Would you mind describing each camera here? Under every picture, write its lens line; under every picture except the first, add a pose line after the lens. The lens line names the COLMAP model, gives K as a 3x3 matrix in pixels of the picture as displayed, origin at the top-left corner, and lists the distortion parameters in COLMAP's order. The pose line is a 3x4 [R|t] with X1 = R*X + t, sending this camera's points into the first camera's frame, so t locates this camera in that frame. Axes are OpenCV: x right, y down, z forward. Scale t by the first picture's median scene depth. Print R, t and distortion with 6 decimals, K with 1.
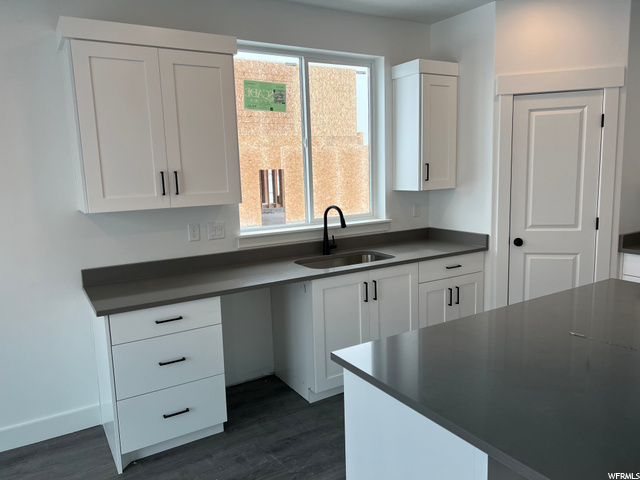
lens RADIAL K [[478.5, 0, 320.0], [0, 478.5, 240.0], [0, 0, 1]] dist [0.008634, -0.001315]
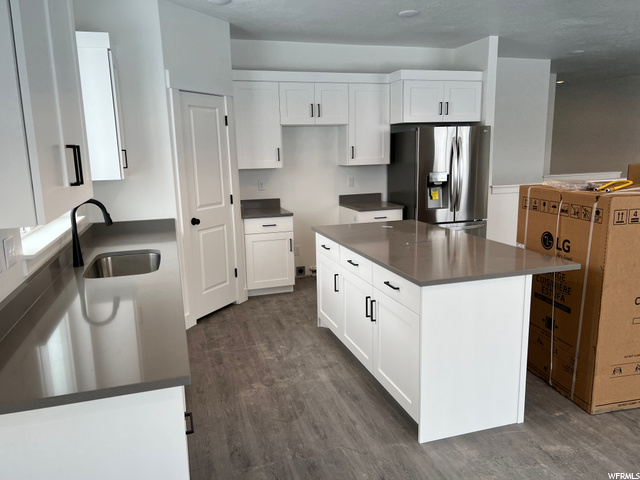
lens RADIAL K [[478.5, 0, 320.0], [0, 478.5, 240.0], [0, 0, 1]] dist [0.008634, -0.001315]
pose [[0.240207, -0.151442, 0.958836, -0.625830], [0.160971, 0.980294, 0.114505, -0.035331], [-0.957282, 0.126840, 0.259851, 0.434836]]
